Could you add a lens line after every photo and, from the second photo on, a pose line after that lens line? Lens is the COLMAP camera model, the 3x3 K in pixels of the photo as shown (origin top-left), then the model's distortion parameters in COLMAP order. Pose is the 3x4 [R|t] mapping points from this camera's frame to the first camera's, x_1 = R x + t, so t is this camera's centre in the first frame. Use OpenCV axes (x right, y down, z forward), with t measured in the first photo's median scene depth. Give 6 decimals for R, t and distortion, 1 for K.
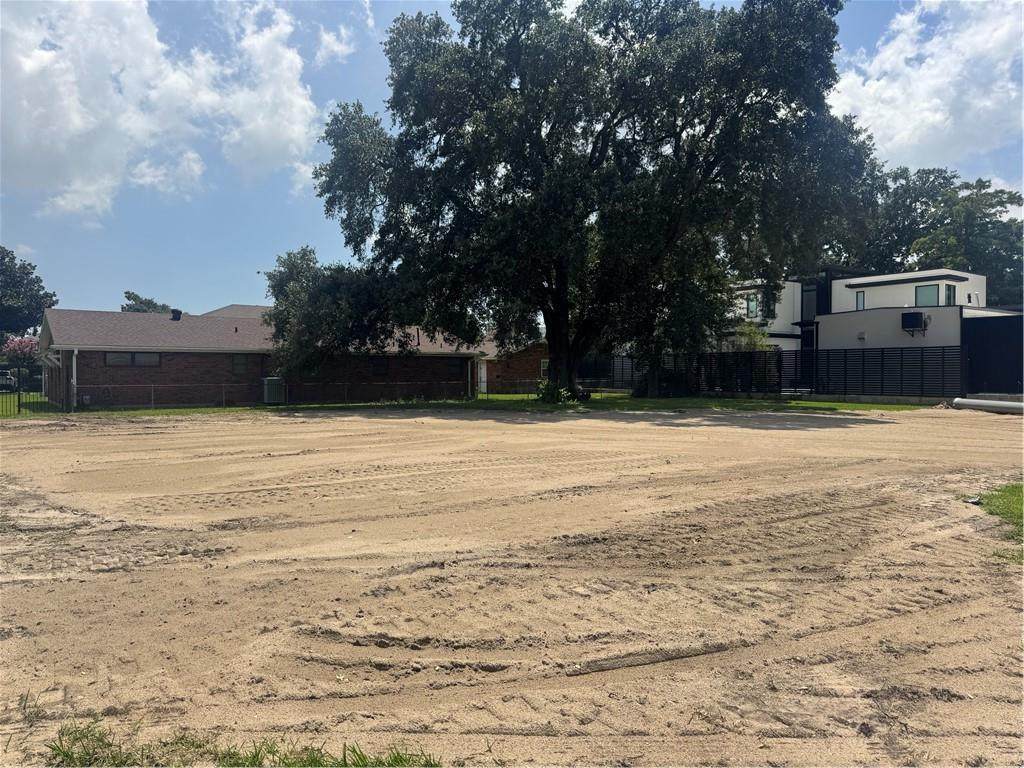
lens RADIAL K [[723.8, 0, 513.1], [0, 723.8, 388.5], [0, 0, 1]] dist [0.034648, -0.039321]
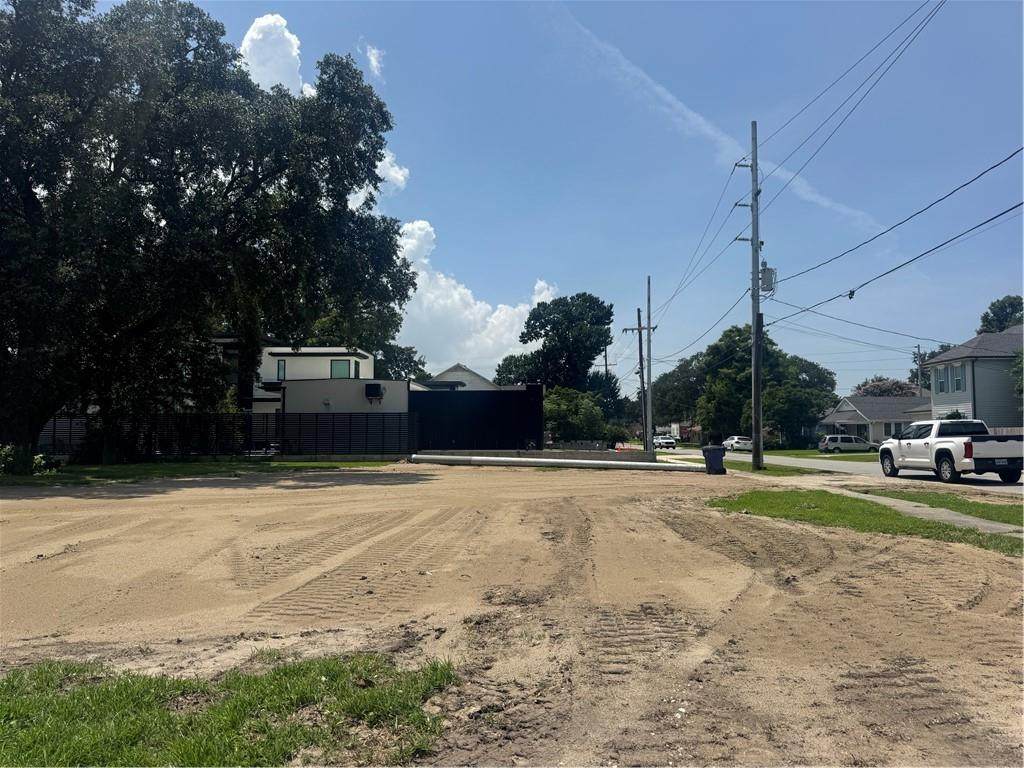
lens RADIAL K [[723.8, 0, 520.2], [0, 723.8, 402.2], [0, 0, 1]] dist [0.034648, -0.039321]
pose [[0.615277, 0.032927, 0.787623, -0.239016], [0.019954, 0.998157, -0.057316, -0.001592], [-0.788059, 0.050982, 0.613485, 0.087628]]
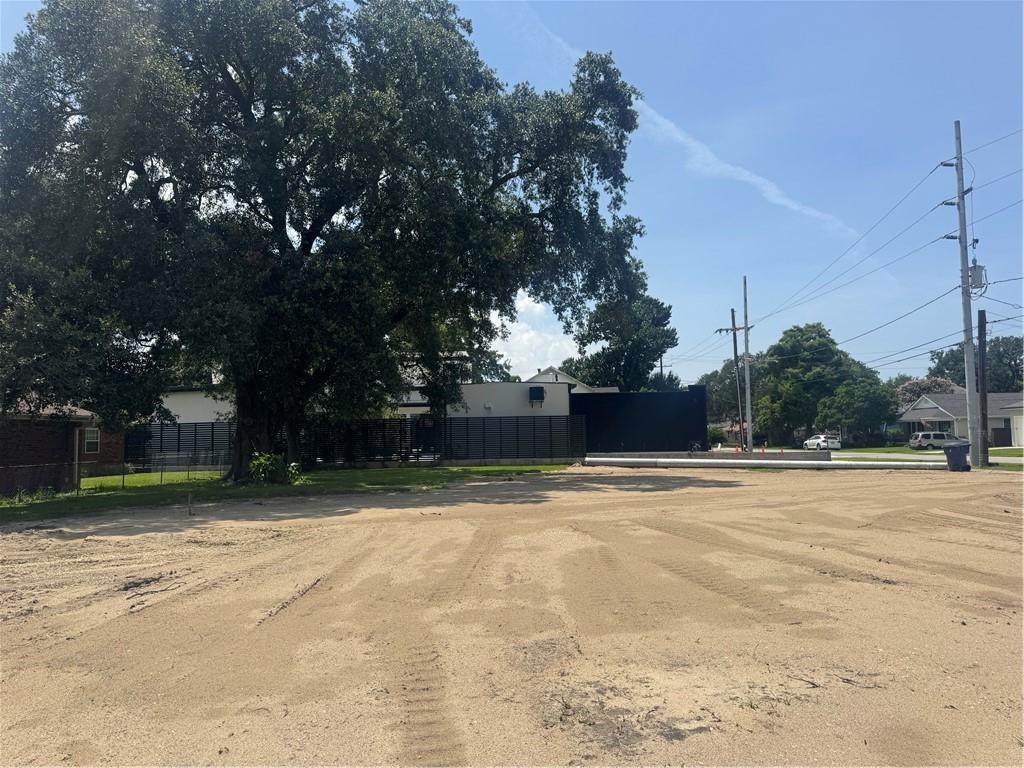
lens RADIAL K [[723.8, 0, 517.4], [0, 723.8, 392.4], [0, 0, 1]] dist [0.034648, -0.039321]
pose [[0.585528, 0.039380, 0.809695, -0.422200], [0.036963, 0.996484, -0.075195, -0.008751], [-0.809809, 0.073958, 0.582013, 0.351504]]
